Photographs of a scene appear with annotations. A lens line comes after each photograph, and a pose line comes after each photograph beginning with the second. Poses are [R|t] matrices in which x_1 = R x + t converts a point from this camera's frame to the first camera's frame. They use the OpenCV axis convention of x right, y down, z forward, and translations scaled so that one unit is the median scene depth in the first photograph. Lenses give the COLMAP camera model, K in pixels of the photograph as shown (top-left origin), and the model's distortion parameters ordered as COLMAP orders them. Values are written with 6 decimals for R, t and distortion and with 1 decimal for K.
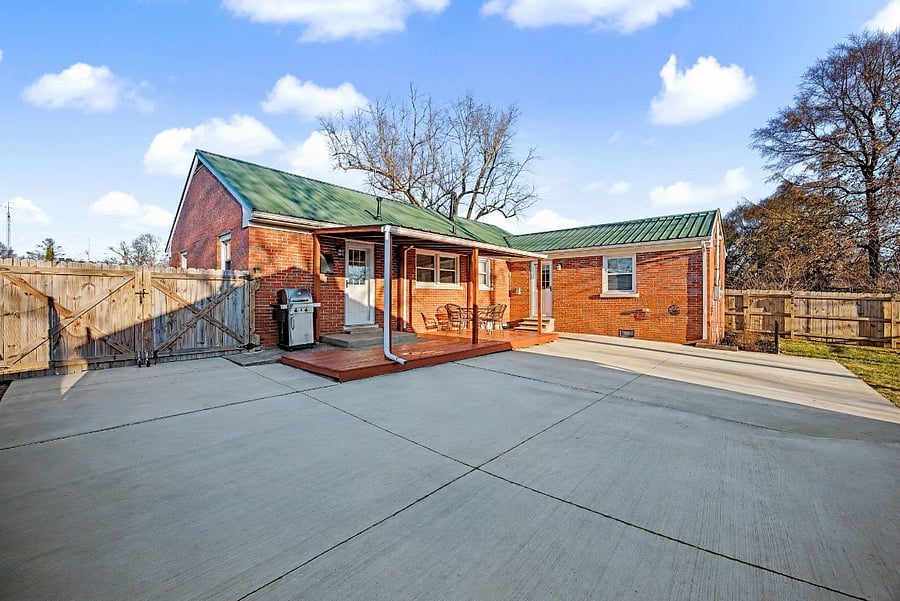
lens RADIAL K [[352.4, 0, 445.7], [0, 352.4, 299.0], [0, 0, 1]] dist [-0.002050, 0.001196]
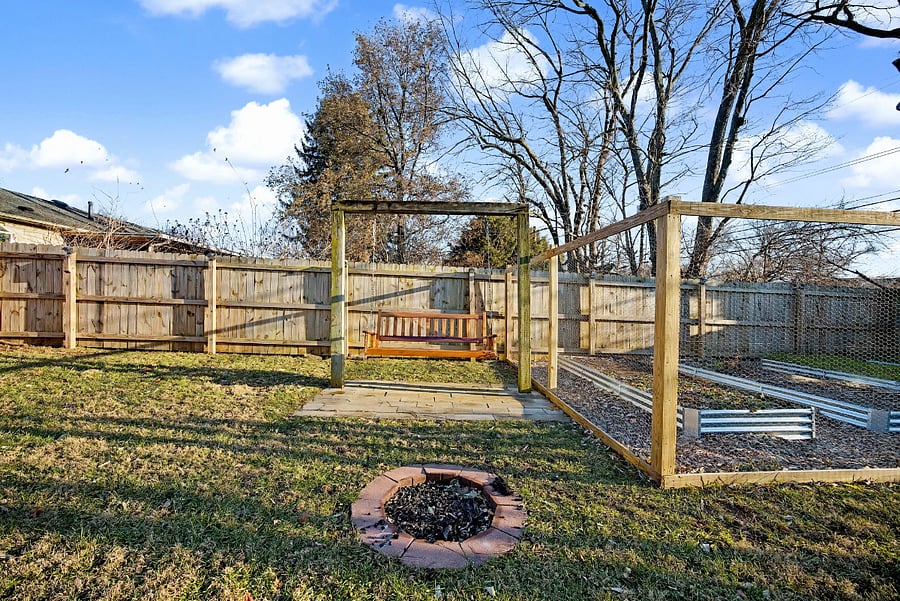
lens RADIAL K [[352.4, 0, 444.5], [0, 352.4, 301.8], [0, 0, 1]] dist [-0.002050, 0.001196]
pose [[0.687745, -0.004405, 0.725939, 1.222142], [0.003587, 0.999990, 0.002670, 0.065449], [-0.725944, 0.000768, 0.687754, 0.388308]]
